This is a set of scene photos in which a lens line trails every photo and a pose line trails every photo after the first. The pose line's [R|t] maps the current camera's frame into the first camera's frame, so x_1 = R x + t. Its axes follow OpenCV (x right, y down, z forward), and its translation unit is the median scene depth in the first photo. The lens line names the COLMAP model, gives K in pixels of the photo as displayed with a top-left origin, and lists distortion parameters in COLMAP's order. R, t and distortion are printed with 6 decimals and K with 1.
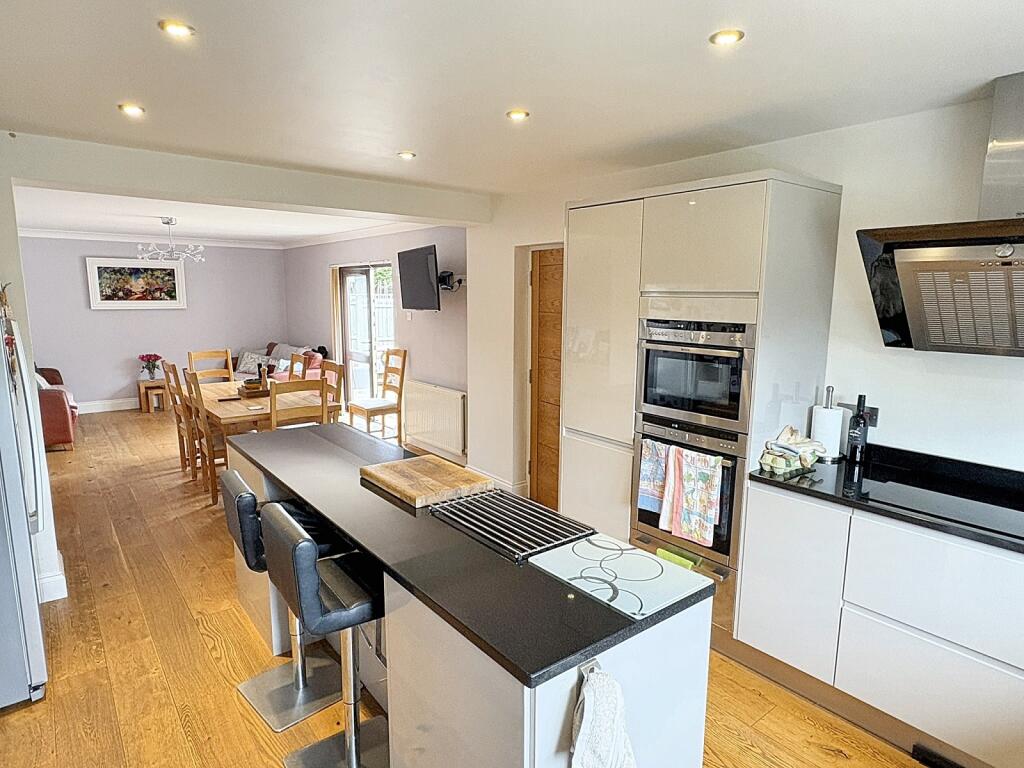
lens RADIAL K [[599.4, 0, 504.4], [0, 599.4, 385.6], [0, 0, 1]] dist [0.007137, 0.000540]
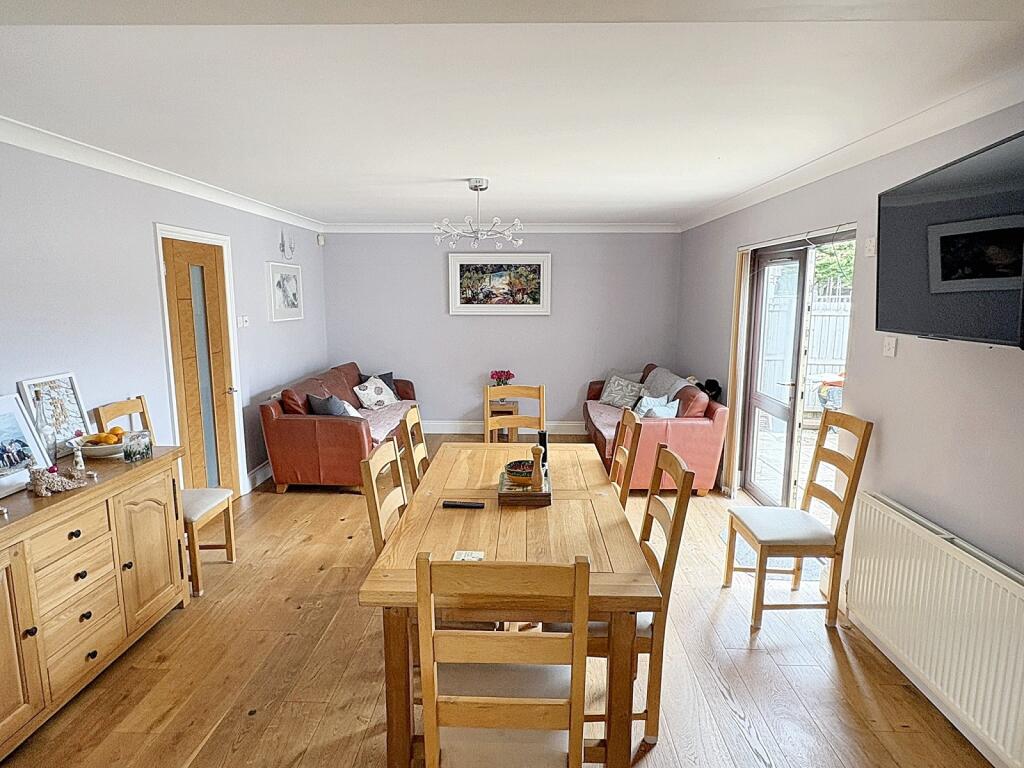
lens RADIAL K [[599.4, 0, 507.4], [0, 599.4, 390.9], [0, 0, 1]] dist [0.007137, 0.000540]
pose [[0.769825, 0.099526, -0.630448, -0.074029], [-0.096375, 0.994568, 0.039326, -0.058366], [0.630937, 0.030485, 0.775235, 0.384370]]
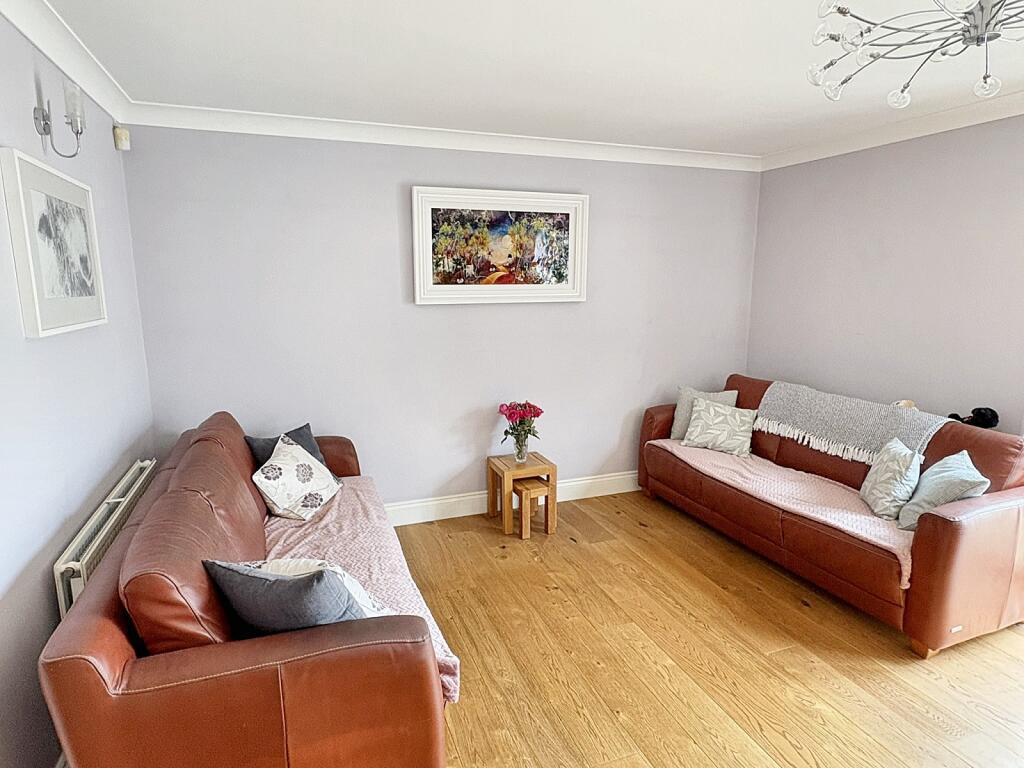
lens RADIAL K [[599.4, 0, 508.2], [0, 599.4, 386.7], [0, 0, 1]] dist [0.007137, 0.000540]
pose [[0.954006, 0.043824, -0.296568, -0.473224], [-0.037055, 0.998909, 0.028409, -0.078388], [0.297490, -0.016113, 0.954589, 0.576388]]
